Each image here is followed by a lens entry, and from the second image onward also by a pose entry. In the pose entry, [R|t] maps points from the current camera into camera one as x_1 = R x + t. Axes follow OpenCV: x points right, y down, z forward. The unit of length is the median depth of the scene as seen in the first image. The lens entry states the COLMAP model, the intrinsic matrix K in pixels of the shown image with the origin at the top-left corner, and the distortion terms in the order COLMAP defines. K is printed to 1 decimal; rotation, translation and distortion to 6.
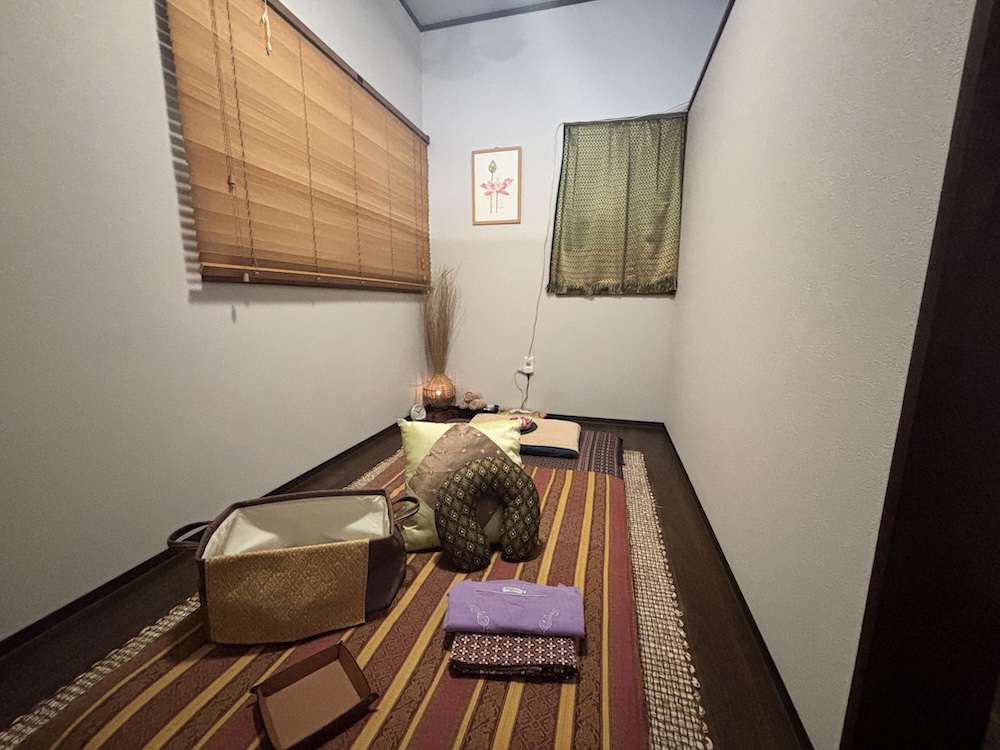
lens RADIAL K [[404.5, 0, 499.9], [0, 404.5, 372.2], [0, 0, 1]] dist [-0.001591, -0.000080]
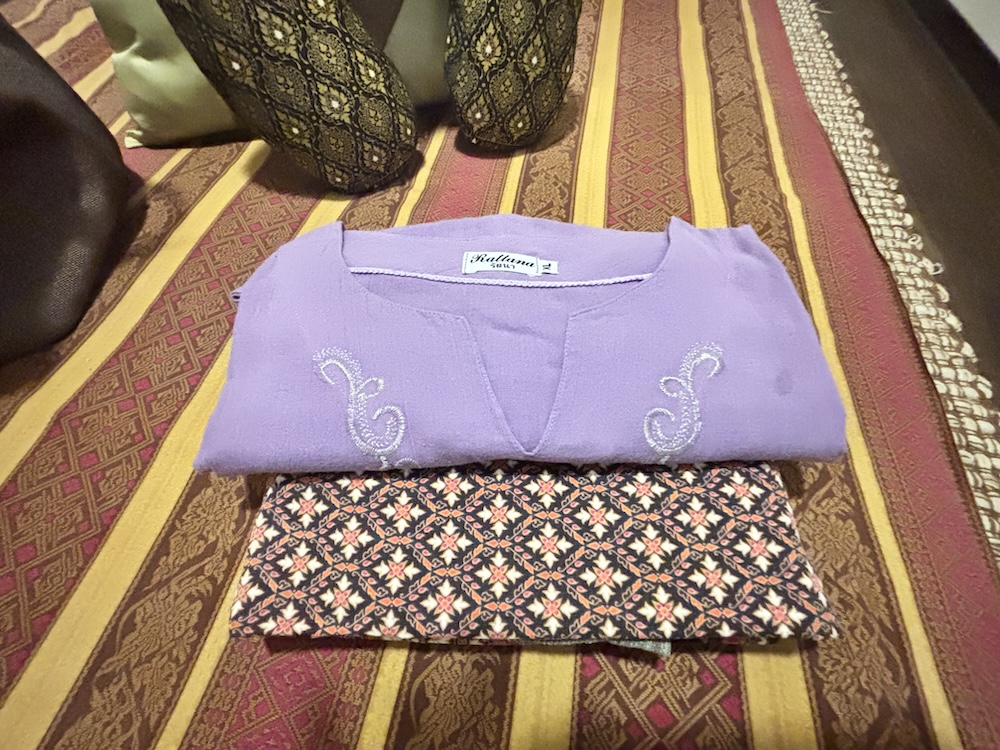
lens RADIAL K [[404.5, 0, 497.6], [0, 404.5, 369.9], [0, 0, 1]] dist [-0.001591, -0.000080]
pose [[0.996370, -0.076663, 0.037013, 0.012304], [0.018876, 0.622910, 0.782066, 0.332454], [-0.083012, -0.778528, 0.622095, 0.682910]]
